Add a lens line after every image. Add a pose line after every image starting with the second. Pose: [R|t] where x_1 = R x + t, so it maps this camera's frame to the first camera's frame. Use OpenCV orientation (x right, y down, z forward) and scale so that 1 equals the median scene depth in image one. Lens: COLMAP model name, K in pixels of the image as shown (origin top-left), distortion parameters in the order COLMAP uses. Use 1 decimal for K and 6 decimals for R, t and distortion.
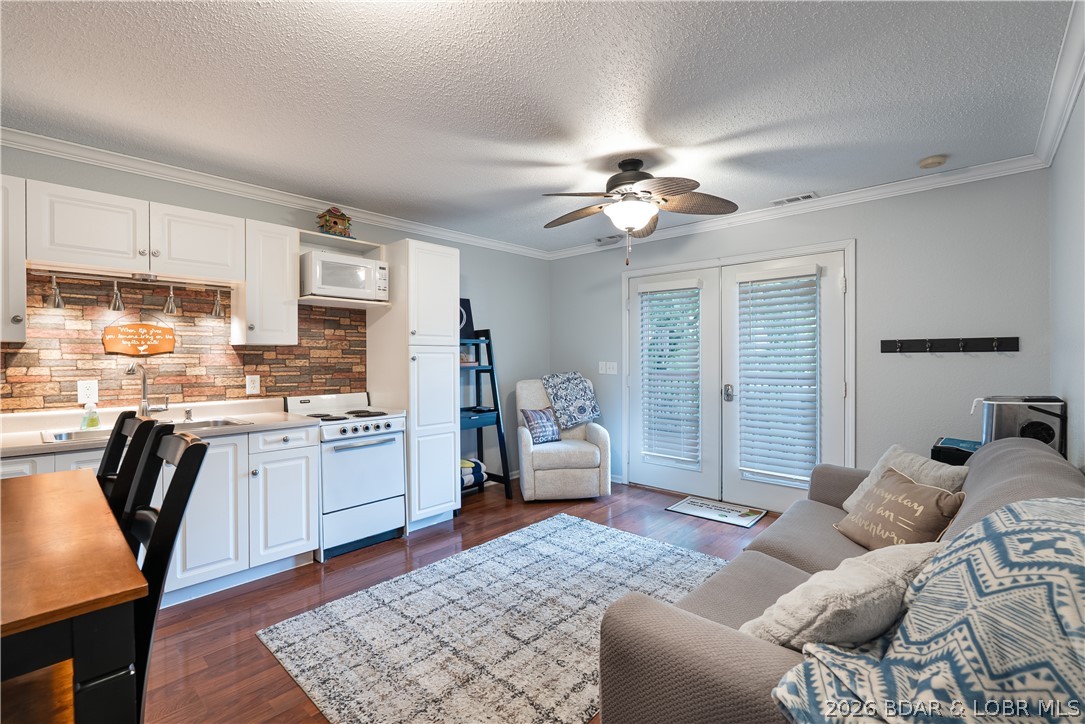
lens RADIAL K [[477.7, 0, 542.5], [0, 477.7, 362.0], [0, 0, 1]] dist [-0.001752, -0.000120]
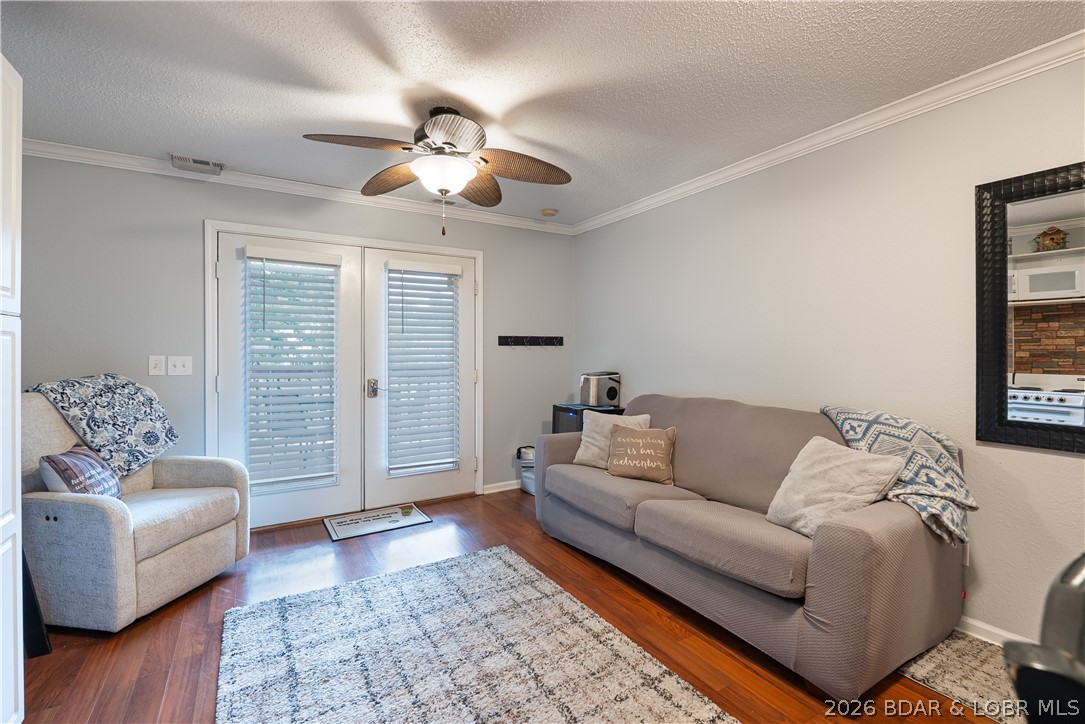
lens RADIAL K [[486.5, 0, 546.6], [0, 486.5, 351.8], [0, 0, 1]] dist [-0.003324, -0.000223]
pose [[0.270057, 0.000183, 0.962844, -0.538495], [0.009944, 0.999946, -0.002979, 0.002319], [-0.962793, 0.010379, 0.270041, 0.563348]]
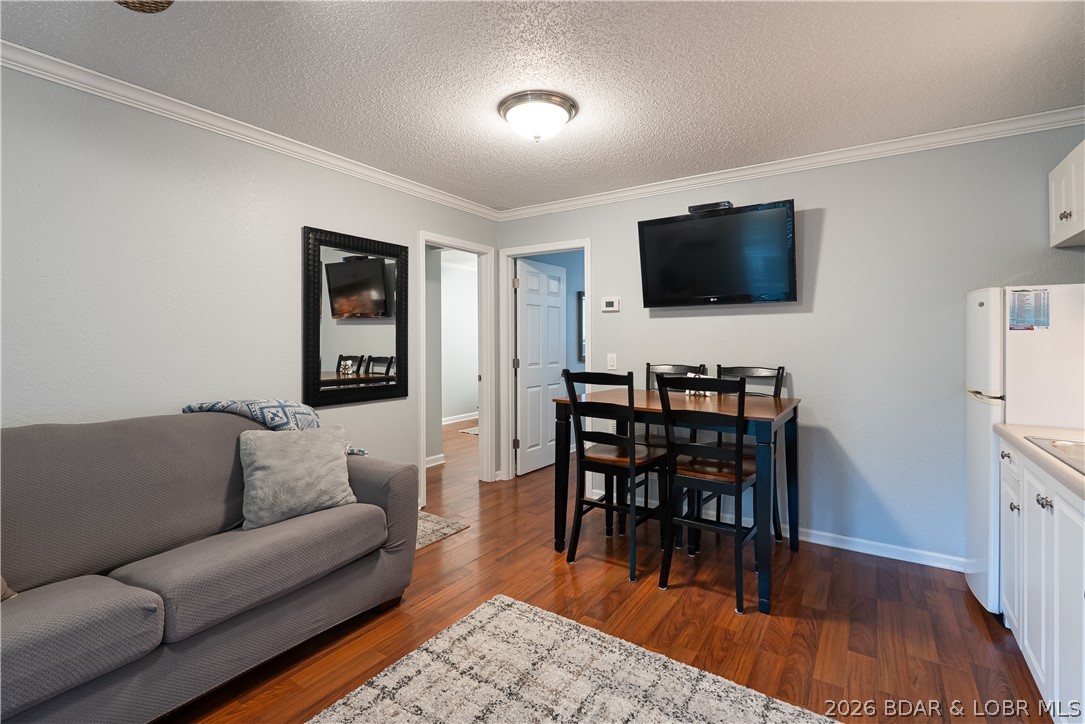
lens RADIAL K [[496.5, 0, 540.5], [0, 496.5, 338.6], [0, 0, 1]] dist [-0.000693, -0.000165]
pose [[-0.987727, 0.004167, -0.156136, -0.025898], [0.003341, 0.999979, 0.005553, -0.010608], [0.156156, 0.004963, -0.987720, 1.195313]]
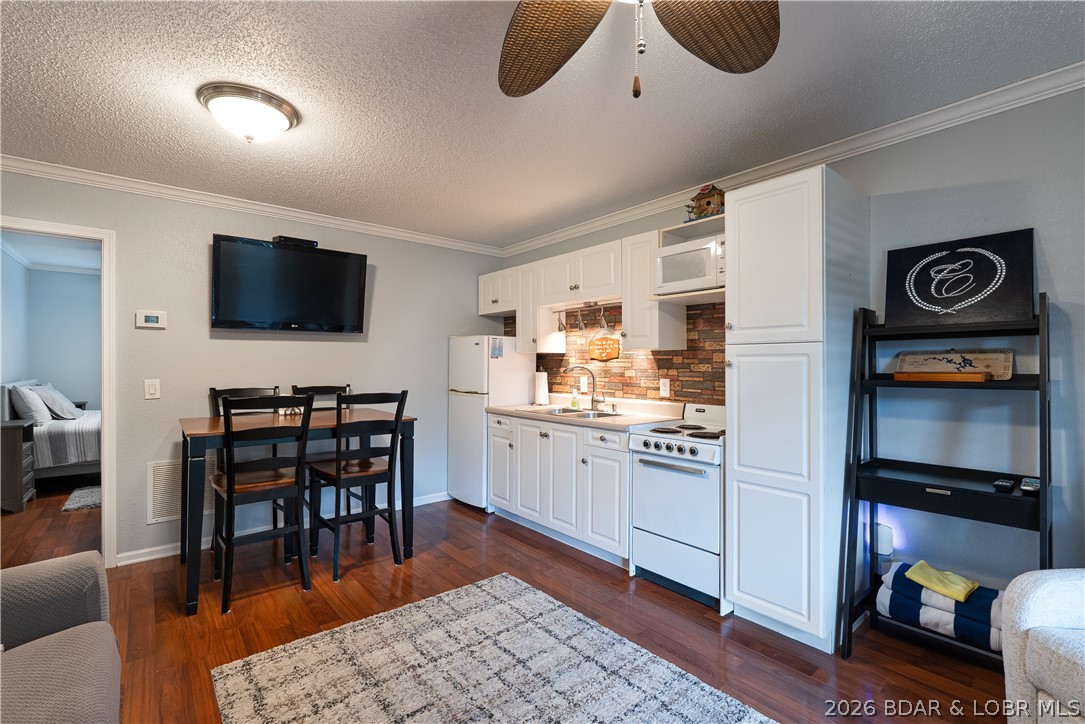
lens RADIAL K [[477.7, 0, 542.5], [0, 477.7, 362.0], [0, 0, 1]] dist [-0.001752, -0.000120]
pose [[-0.126500, 0.001522, -0.991965, 0.493414], [-0.008296, 0.999962, 0.002592, -0.010373], [0.991932, 0.008557, -0.126483, 0.910238]]
